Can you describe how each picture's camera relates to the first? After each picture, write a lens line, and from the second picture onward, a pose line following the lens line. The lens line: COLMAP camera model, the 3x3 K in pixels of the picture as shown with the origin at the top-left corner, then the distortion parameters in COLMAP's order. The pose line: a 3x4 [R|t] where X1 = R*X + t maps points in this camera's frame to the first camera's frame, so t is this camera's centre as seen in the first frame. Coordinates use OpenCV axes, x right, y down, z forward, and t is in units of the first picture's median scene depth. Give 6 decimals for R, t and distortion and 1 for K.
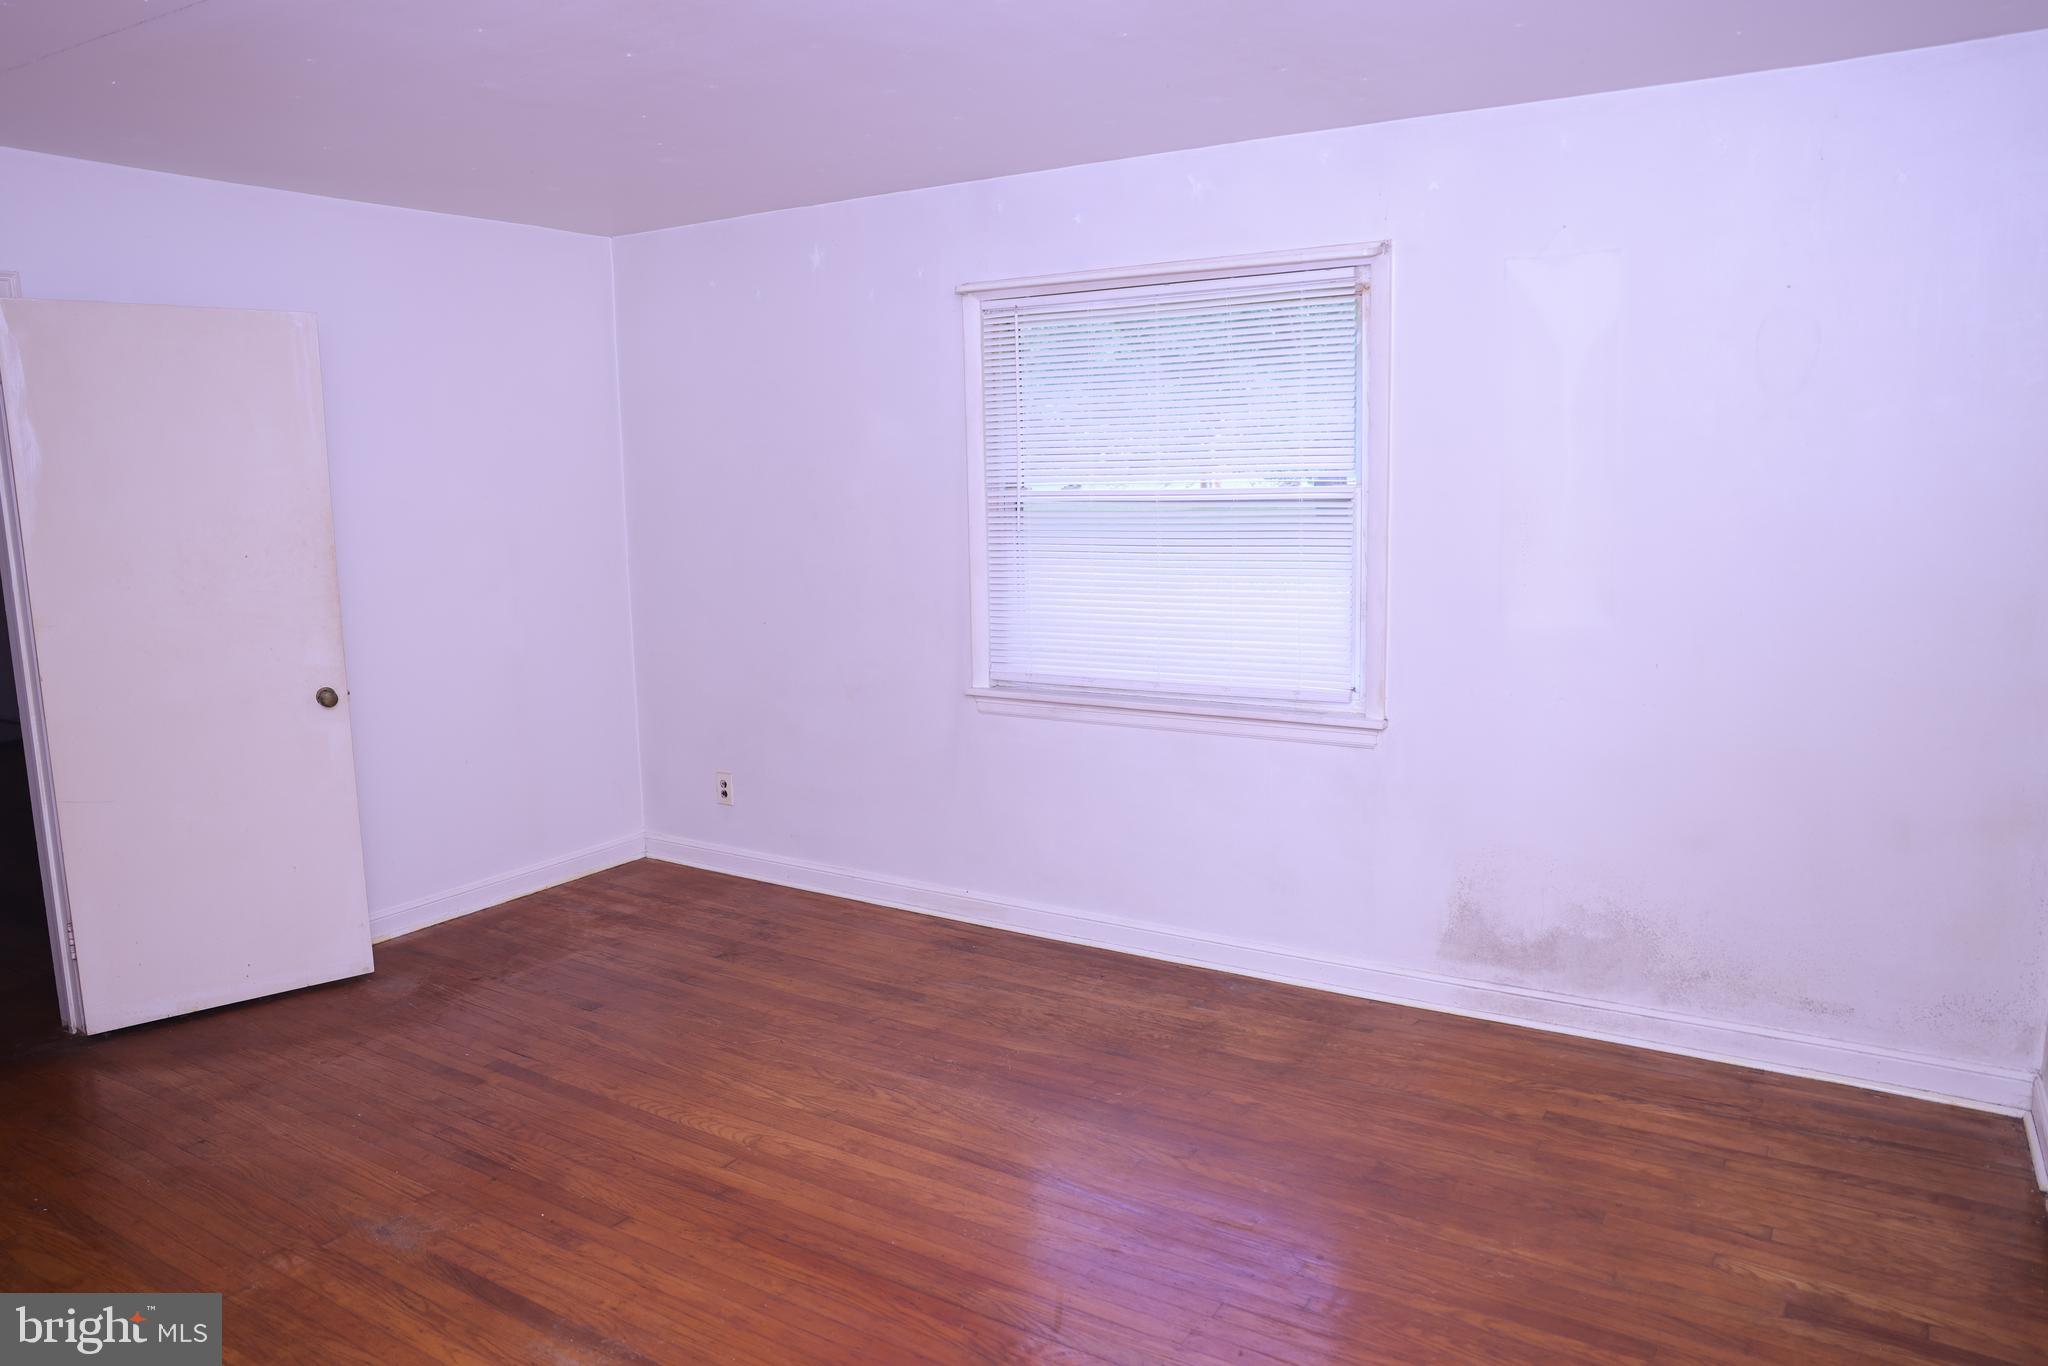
lens RADIAL K [[1414.1, 0, 1026.3], [0, 1414.1, 681.1], [0, 0, 1]] dist [-0.093871, 0.069641]
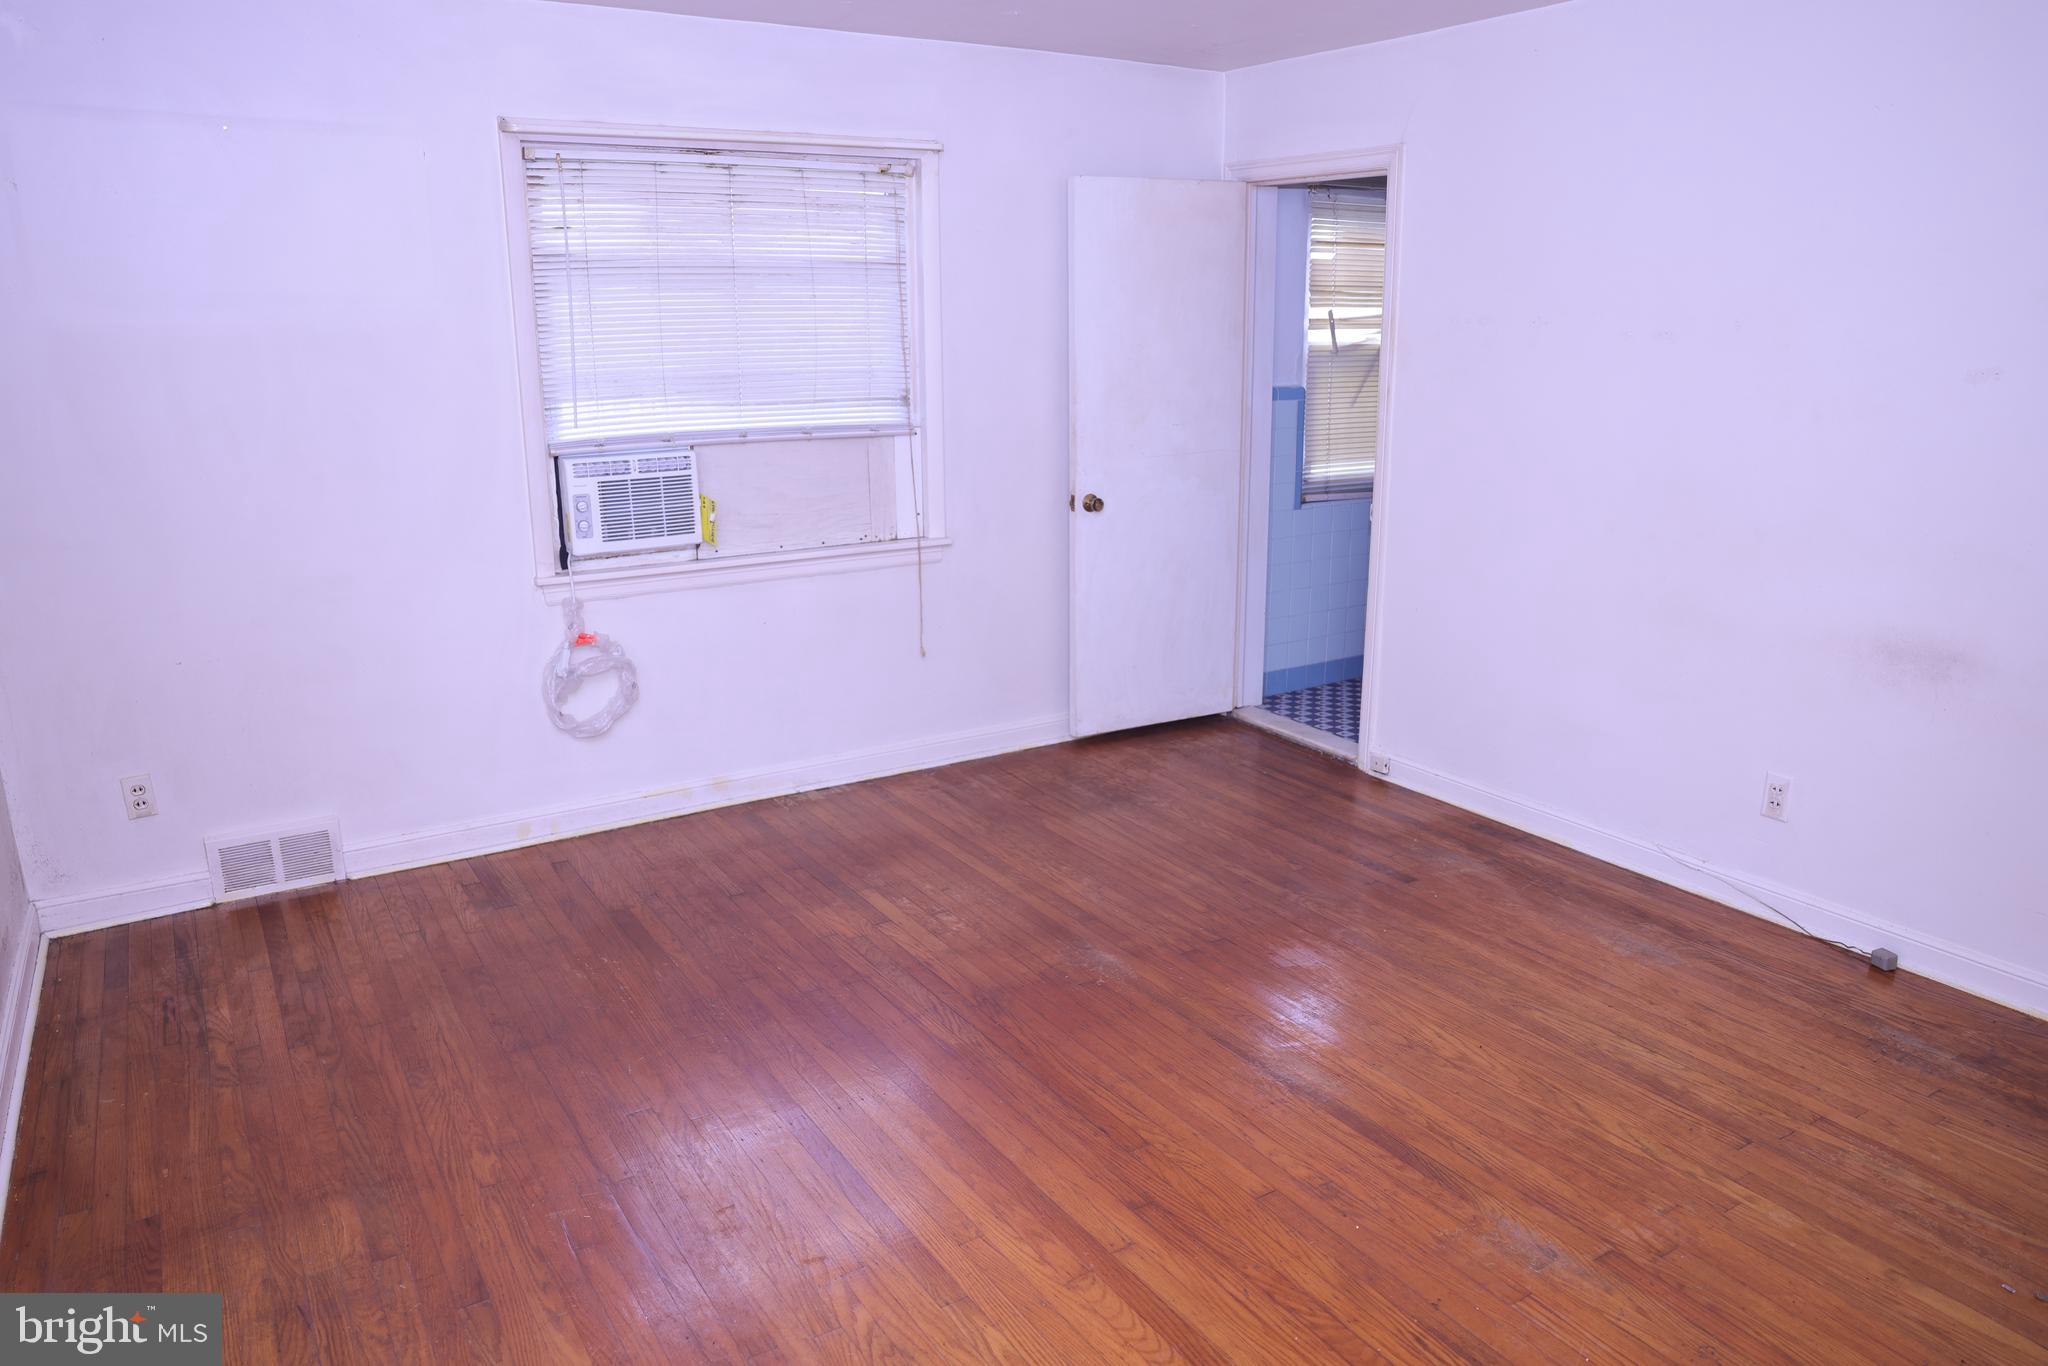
lens RADIAL K [[1414.1, 0, 1022.8], [0, 1414.1, 688.9], [0, 0, 1]] dist [-0.093871, 0.069641]
pose [[-0.903490, -0.085219, 0.420053, -0.478883], [0.088966, 0.921403, 0.378288, -0.239257], [-0.419275, 0.379150, -0.824896, 1.609477]]
